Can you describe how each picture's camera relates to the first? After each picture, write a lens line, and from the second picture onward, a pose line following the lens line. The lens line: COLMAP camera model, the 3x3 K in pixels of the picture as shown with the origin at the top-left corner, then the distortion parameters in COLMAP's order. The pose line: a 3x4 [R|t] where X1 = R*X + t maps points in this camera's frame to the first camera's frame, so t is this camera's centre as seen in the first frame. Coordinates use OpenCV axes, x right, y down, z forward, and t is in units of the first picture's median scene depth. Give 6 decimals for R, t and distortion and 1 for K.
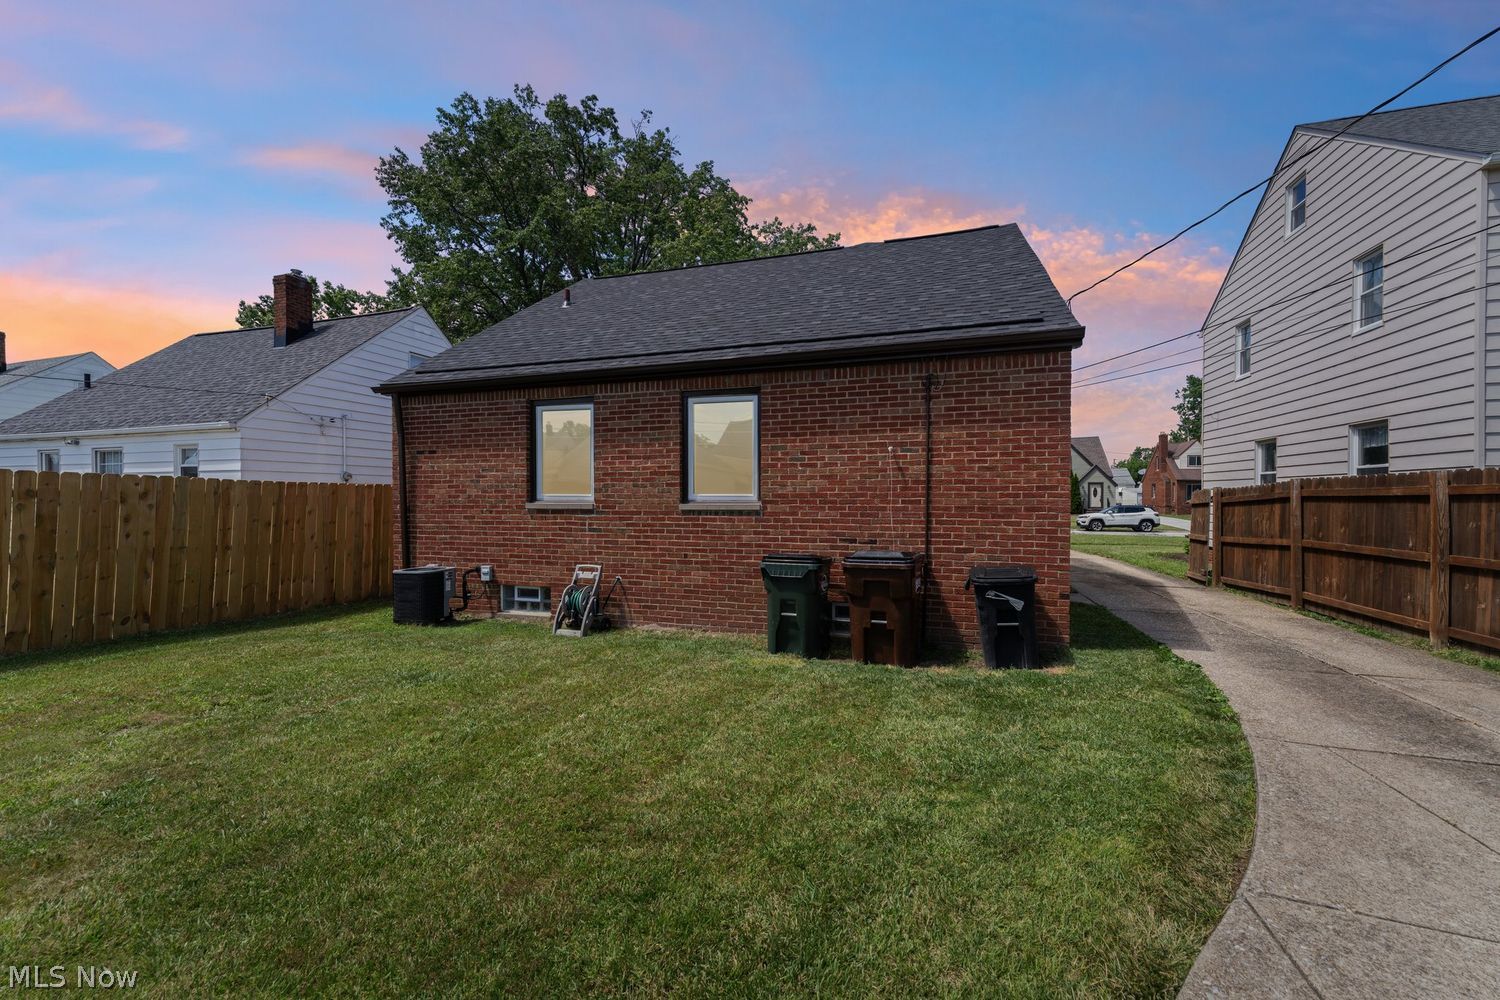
lens RADIAL K [[563.5, 0, 772.4], [0, 563.5, 499.3], [0, 0, 1]] dist [0.000474, 0.000135]
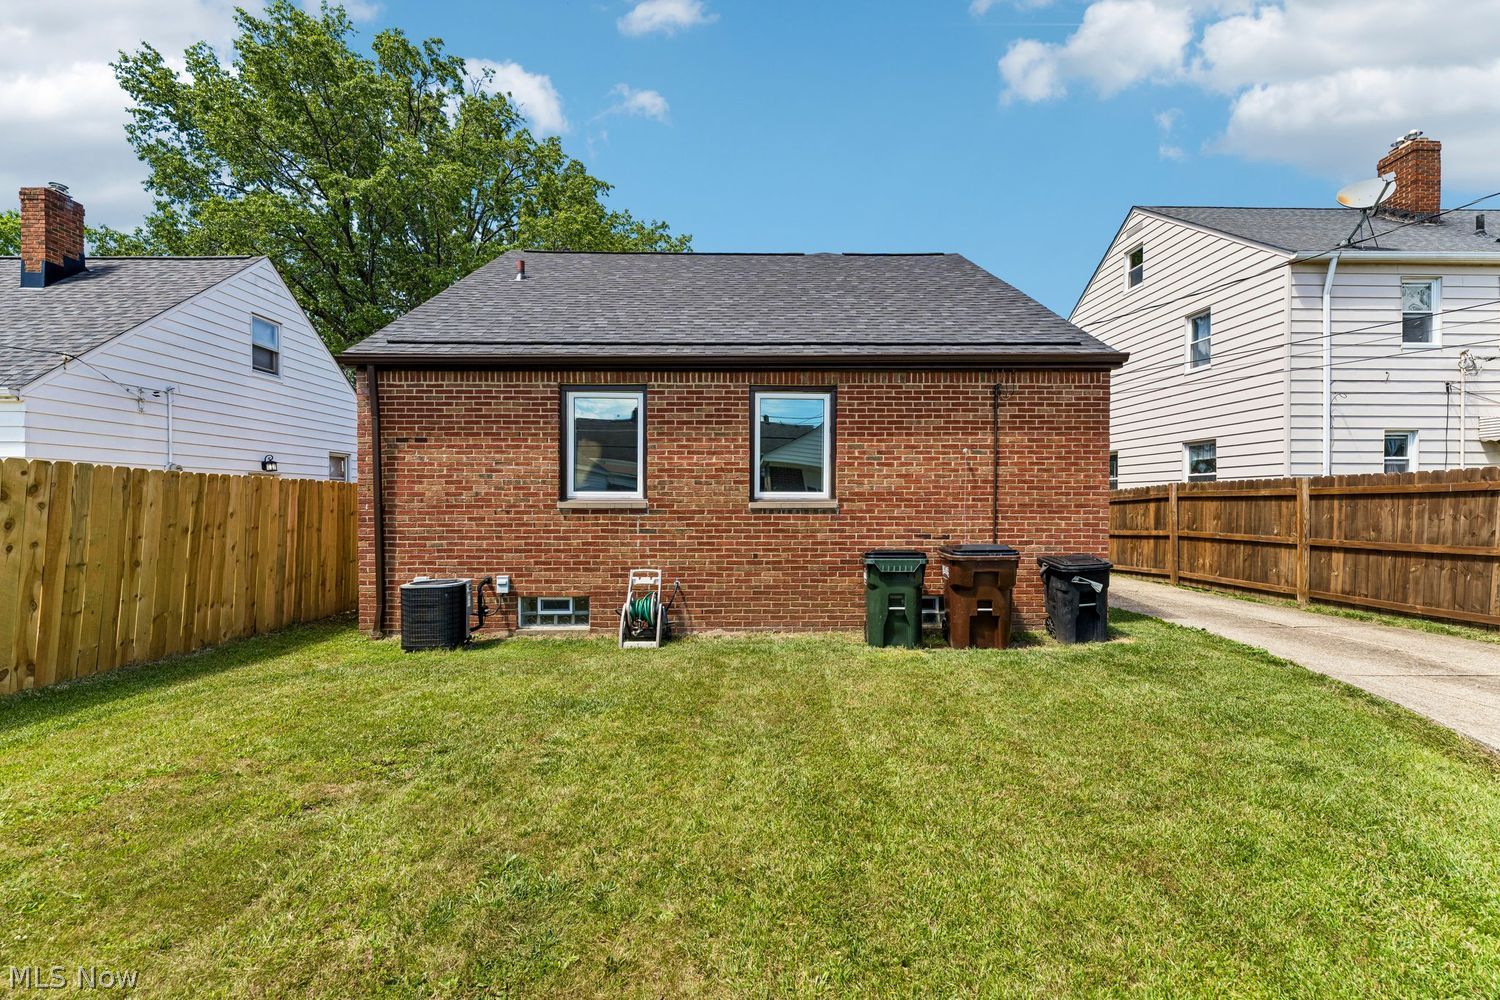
lens RADIAL K [[566.1, 0, 753.9], [0, 566.1, 501.0], [0, 0, 1]] dist [-0.000984, -0.000278]
pose [[0.952812, 0.000139, 0.303561, -0.440575], [0.000829, 0.999995, -0.003062, 0.008842], [-0.303560, 0.003169, 0.952807, 0.075933]]
